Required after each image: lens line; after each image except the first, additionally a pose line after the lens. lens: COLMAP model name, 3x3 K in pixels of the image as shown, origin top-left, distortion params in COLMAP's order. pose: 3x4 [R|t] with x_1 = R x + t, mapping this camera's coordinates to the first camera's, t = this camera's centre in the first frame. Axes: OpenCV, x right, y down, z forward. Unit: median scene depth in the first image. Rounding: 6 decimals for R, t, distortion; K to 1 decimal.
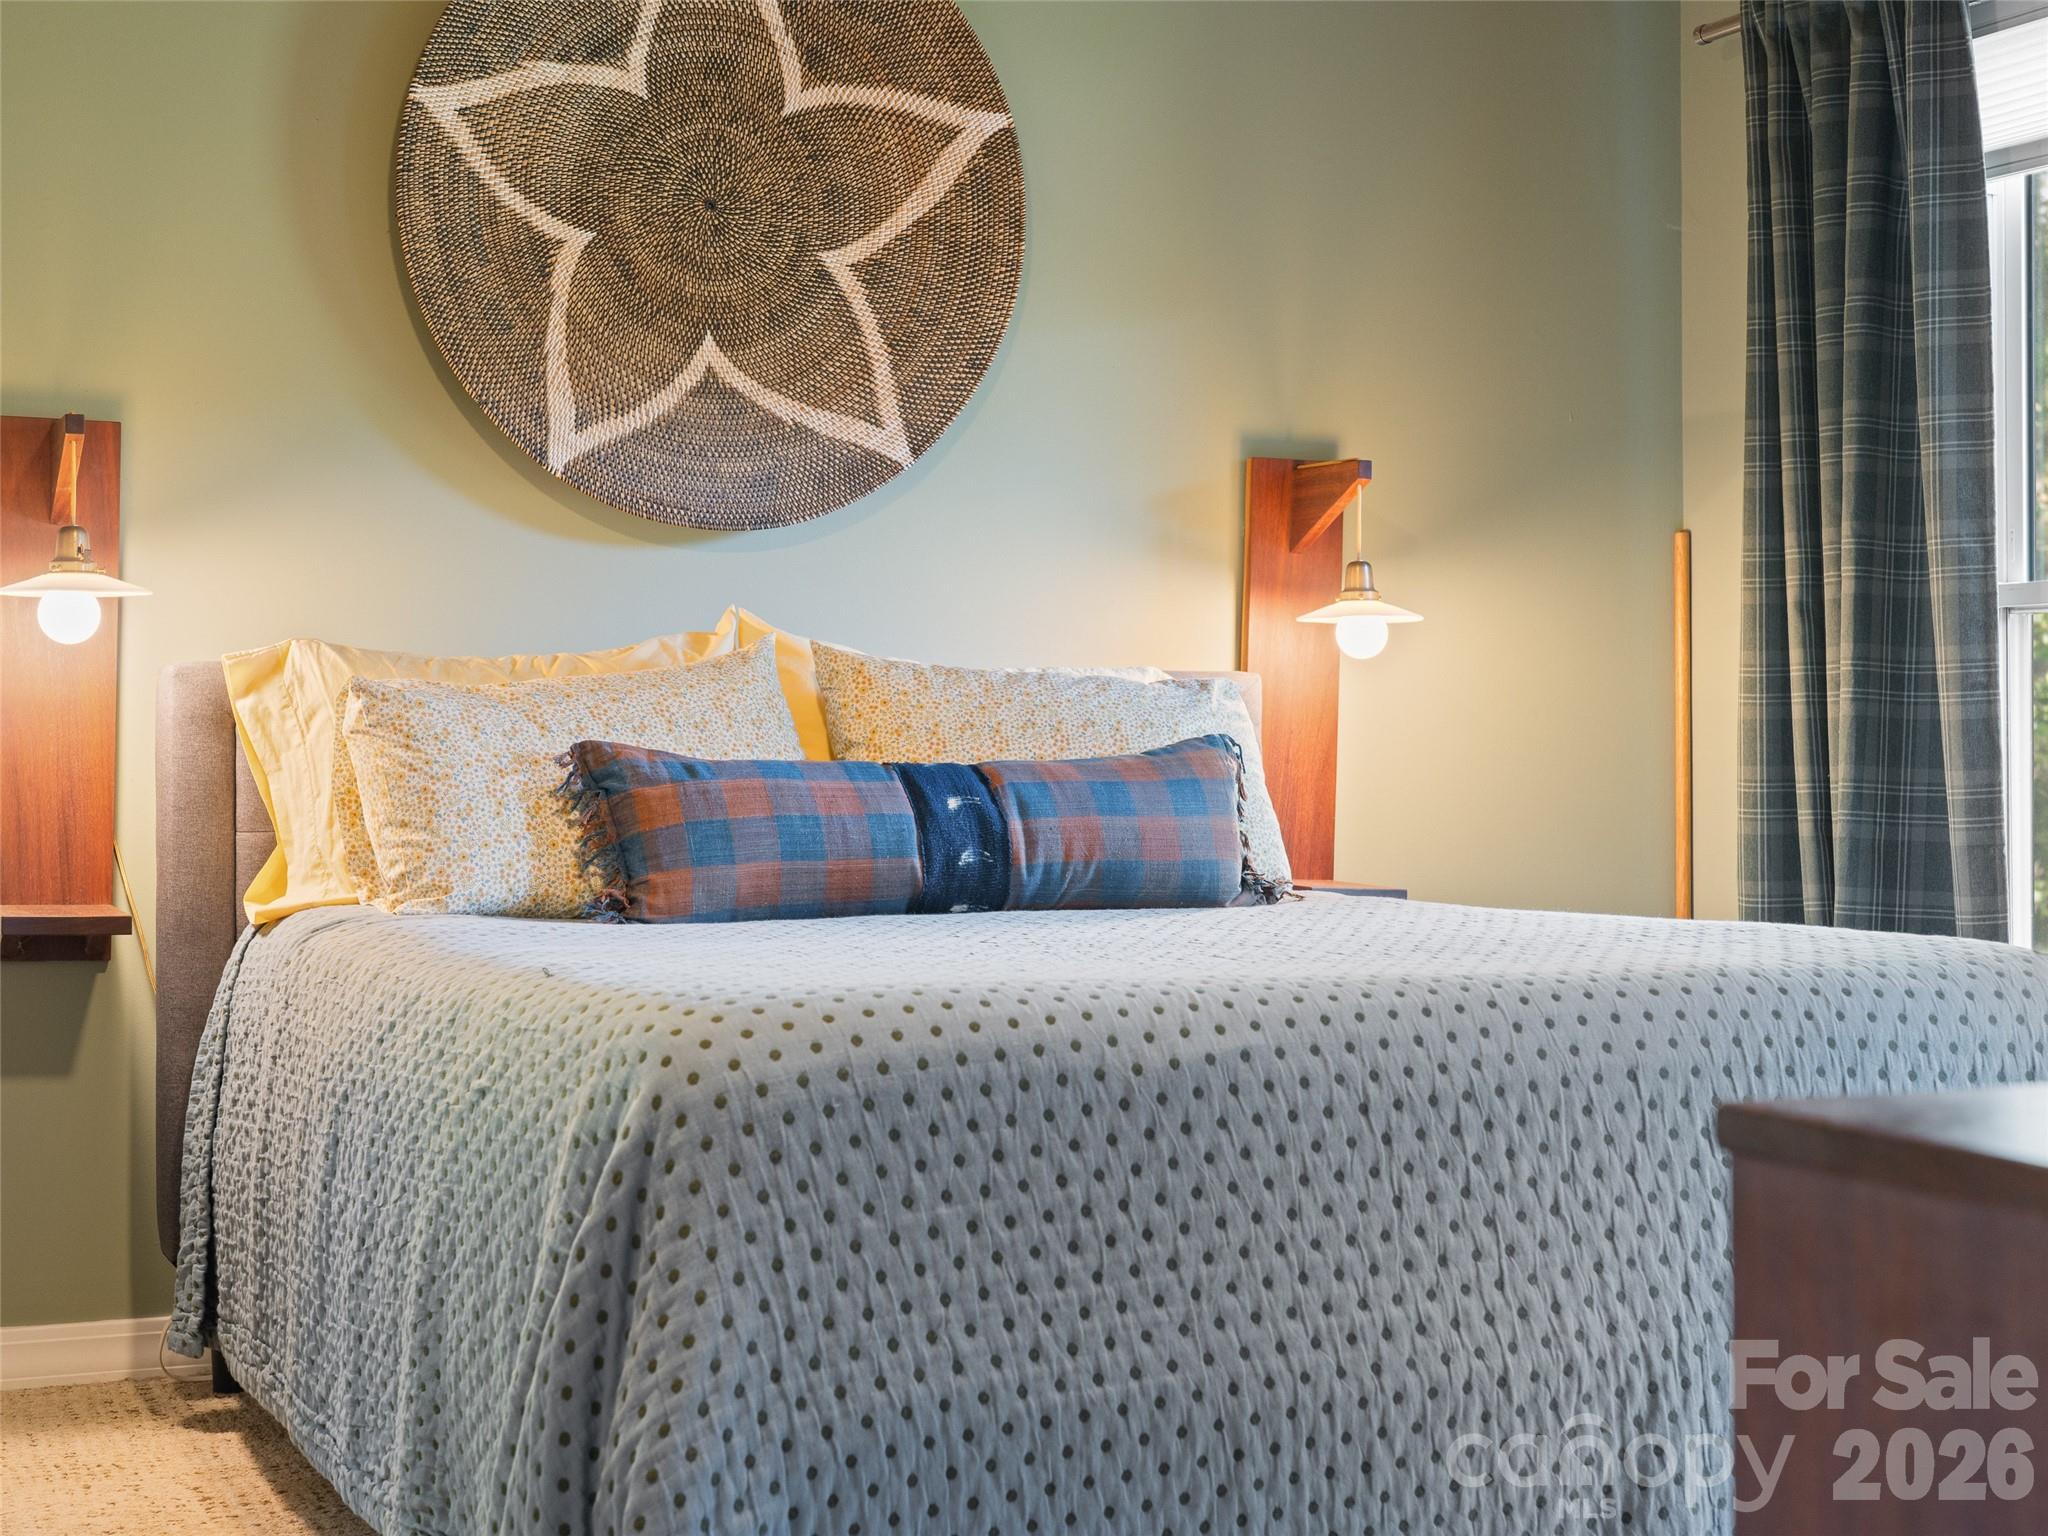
lens RADIAL K [[3148.6, 0, 1021.2], [0, 3148.6, 762.1], [0, 0, 1]] dist [-0.005756, 0.000000]
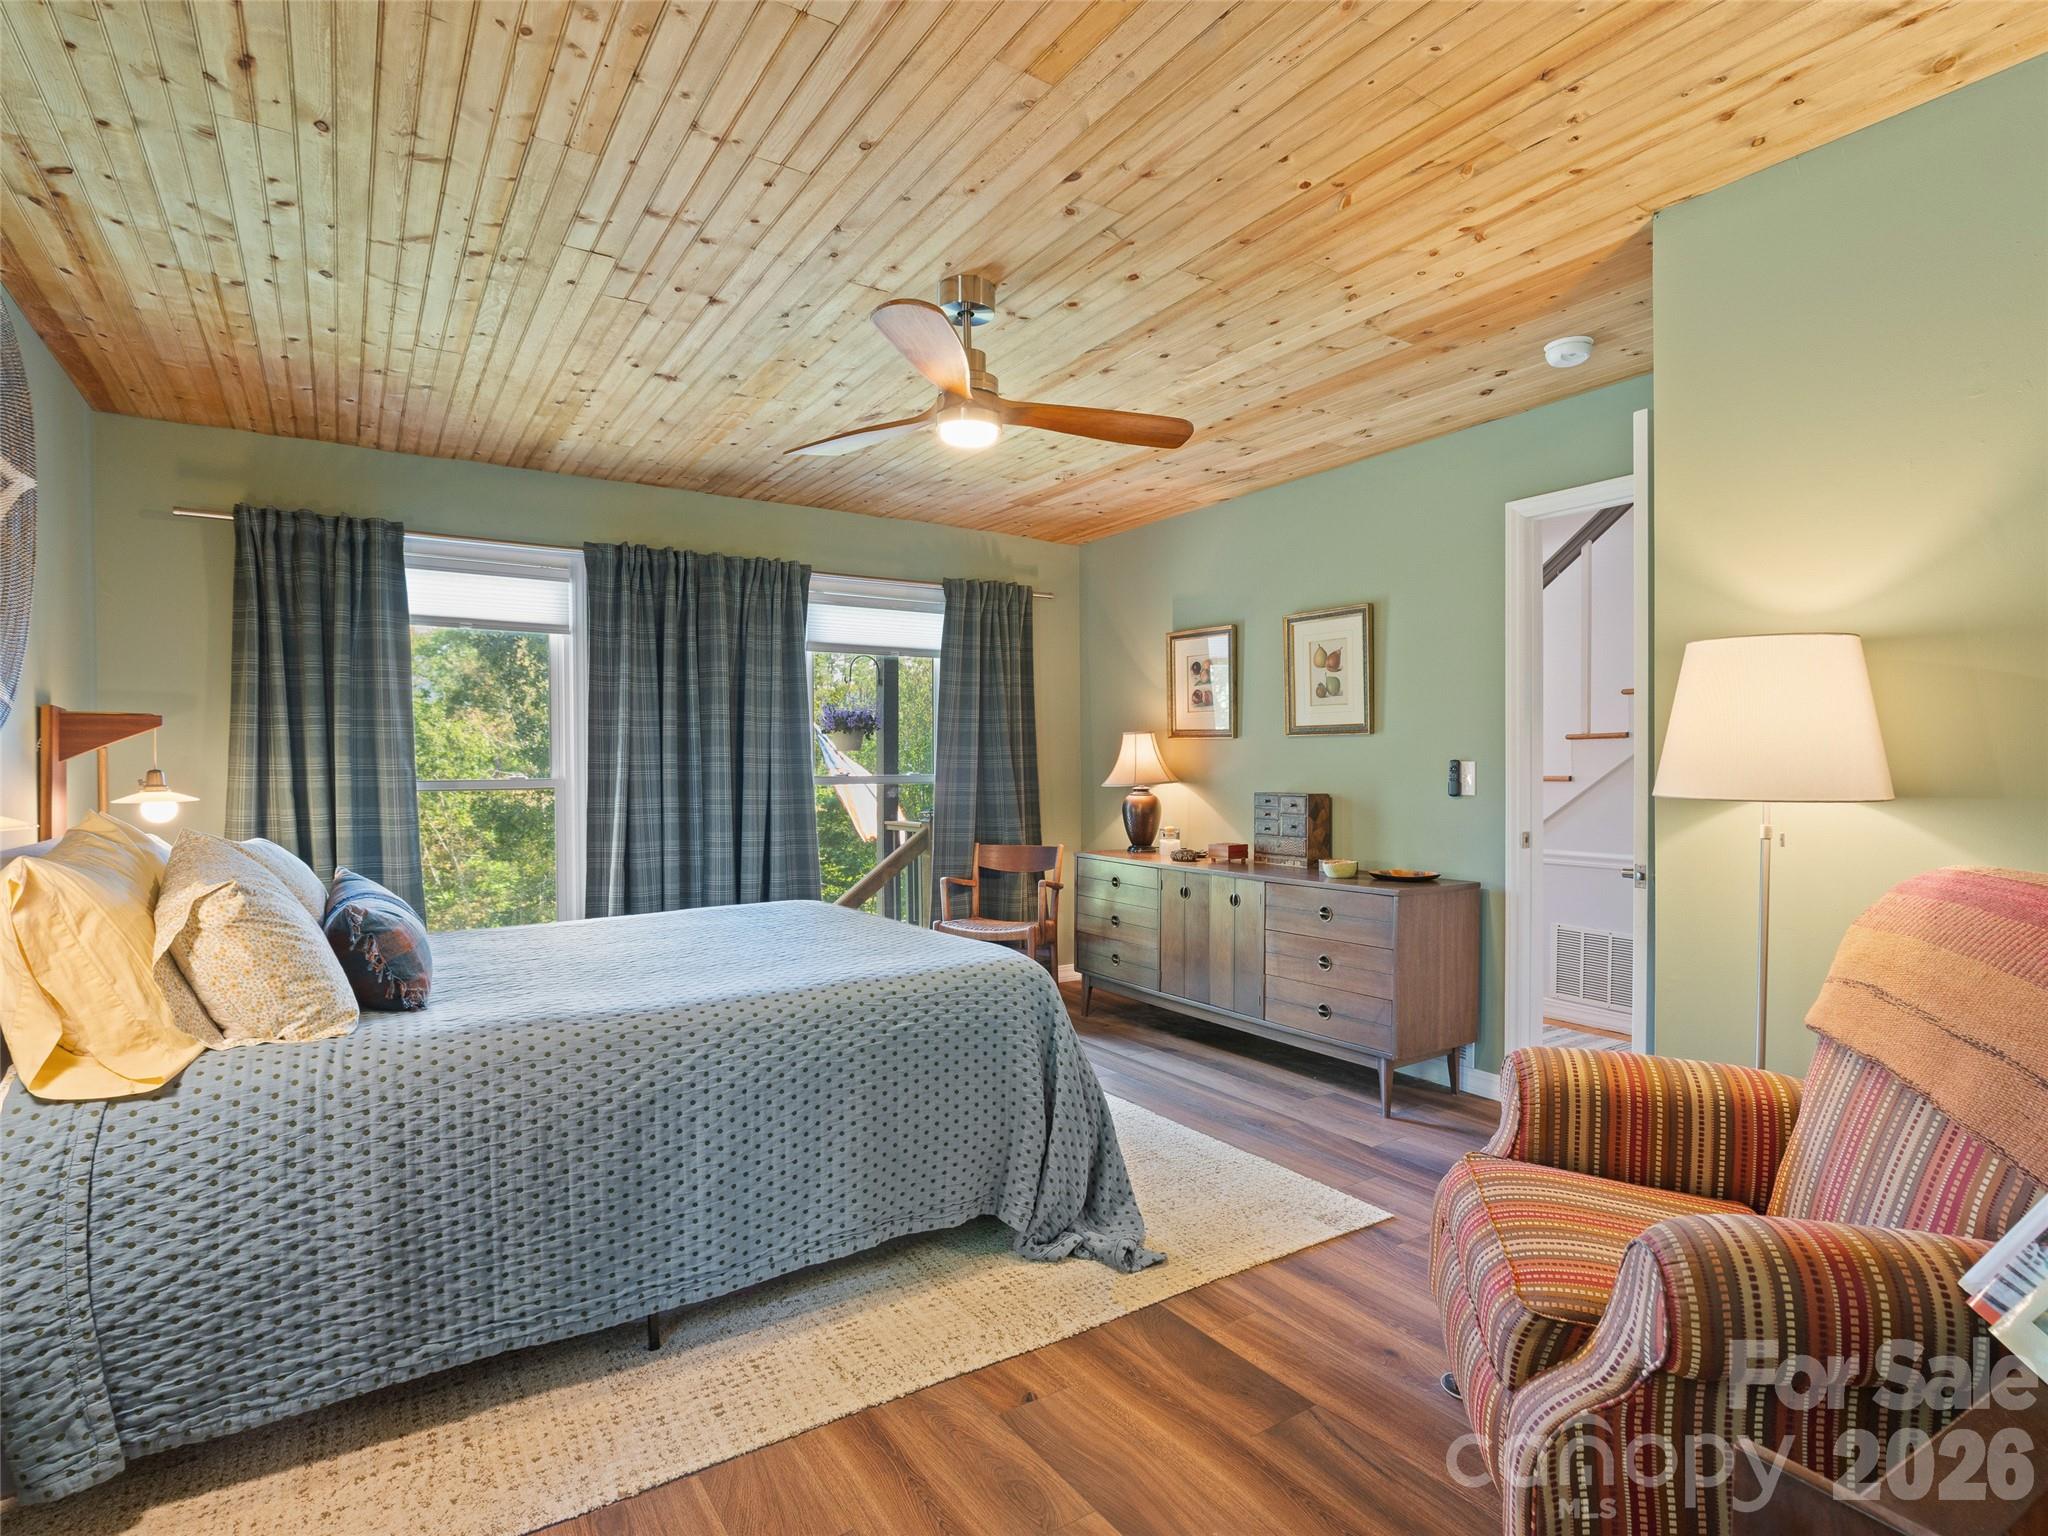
lens RADIAL K [[1052.7, 0, 1015.7], [0, 1052.7, 778.8], [0, 0, 1]] dist [-0.022744, -0.001008]
pose [[-0.183881, -0.010012, 0.982897, -0.673446], [0.016787, 0.999770, 0.013325, -0.067508], [-0.982805, 0.018950, -0.183671, 0.717415]]
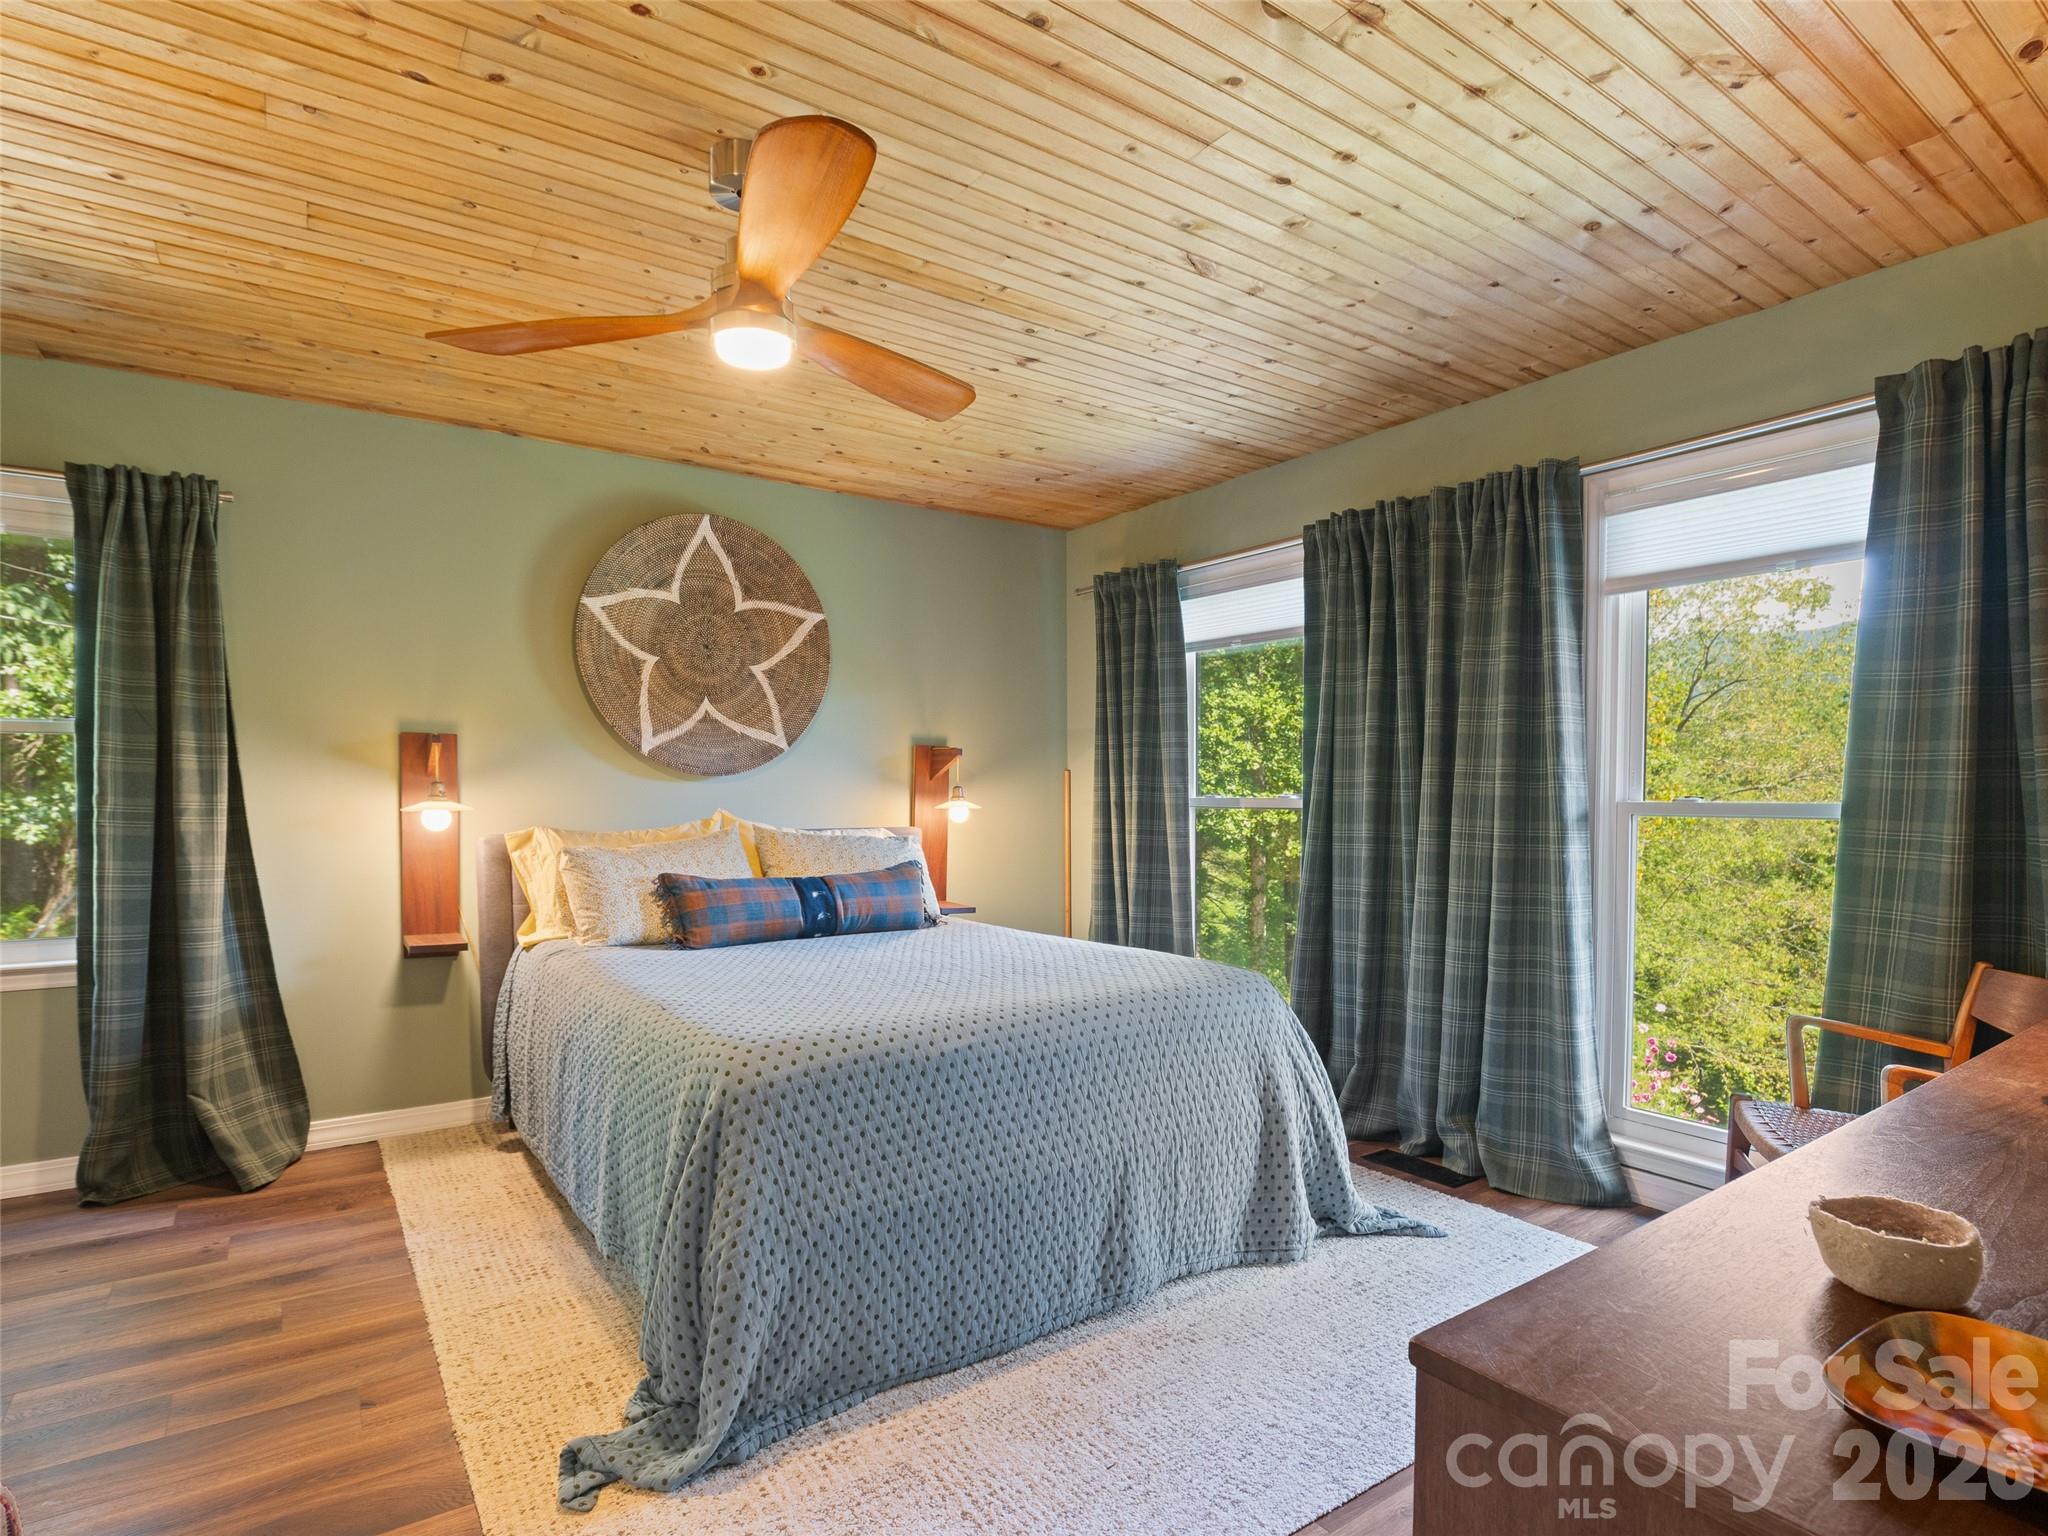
lens RADIAL K [[1052.7, 0, 1025.0], [0, 1052.7, 856.8], [0, 0, 1]] dist [-0.022744, -0.001008]
pose [[0.976217, -0.012439, 0.216438, -0.037249], [0.001271, 0.998664, 0.051661, -0.058218], [-0.216792, -0.050157, 0.974929, 0.124776]]
